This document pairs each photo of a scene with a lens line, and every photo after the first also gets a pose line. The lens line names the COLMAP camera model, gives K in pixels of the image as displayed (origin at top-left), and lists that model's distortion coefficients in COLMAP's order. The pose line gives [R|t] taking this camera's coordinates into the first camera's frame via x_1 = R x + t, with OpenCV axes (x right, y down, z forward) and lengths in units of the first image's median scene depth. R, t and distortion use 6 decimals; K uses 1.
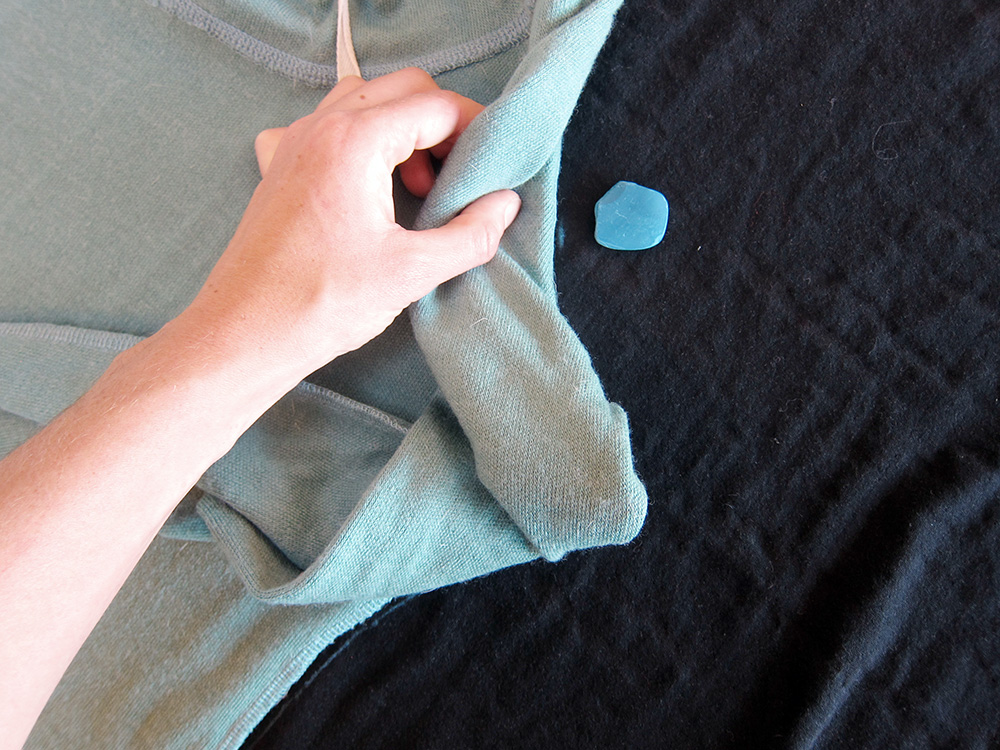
lens RADIAL K [[829.7, 0, 500.0], [0, 829.7, 375.0], [0, 0, 1]] dist [-0.061330, 0.046279]
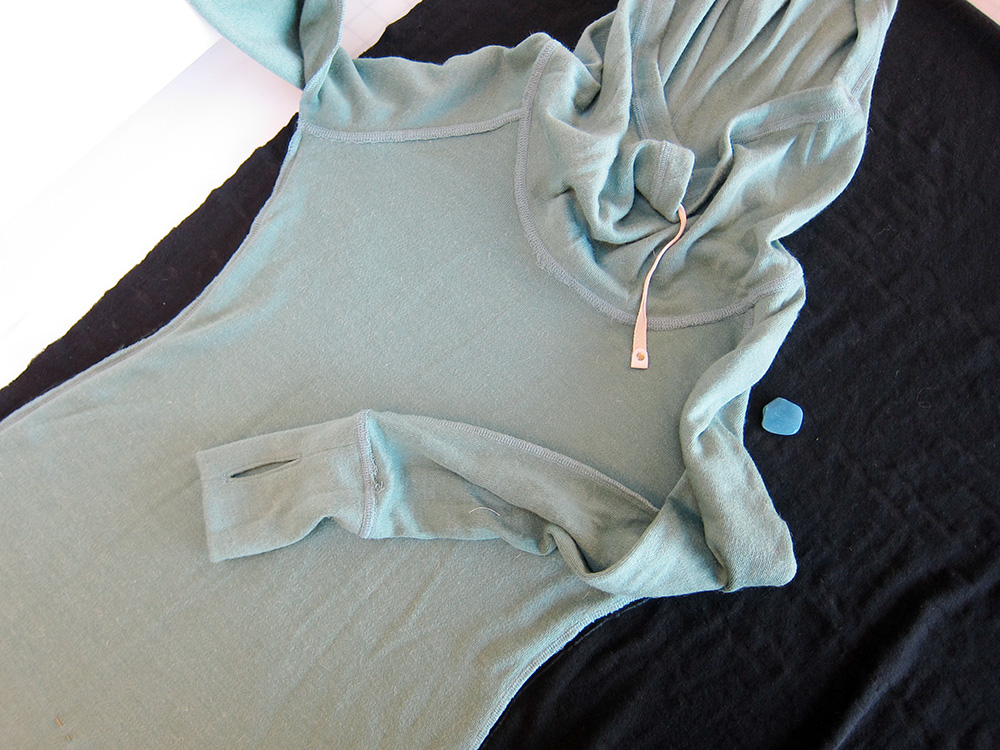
lens RADIAL K [[829.7, 0, 500.0], [0, 829.7, 375.0], [0, 0, 1]] dist [-0.061330, 0.046279]
pose [[0.985932, 0.151755, -0.070061, -0.362253], [-0.162048, 0.970579, -0.178093, 0.154387], [0.040974, 0.186941, 0.981516, -0.890378]]
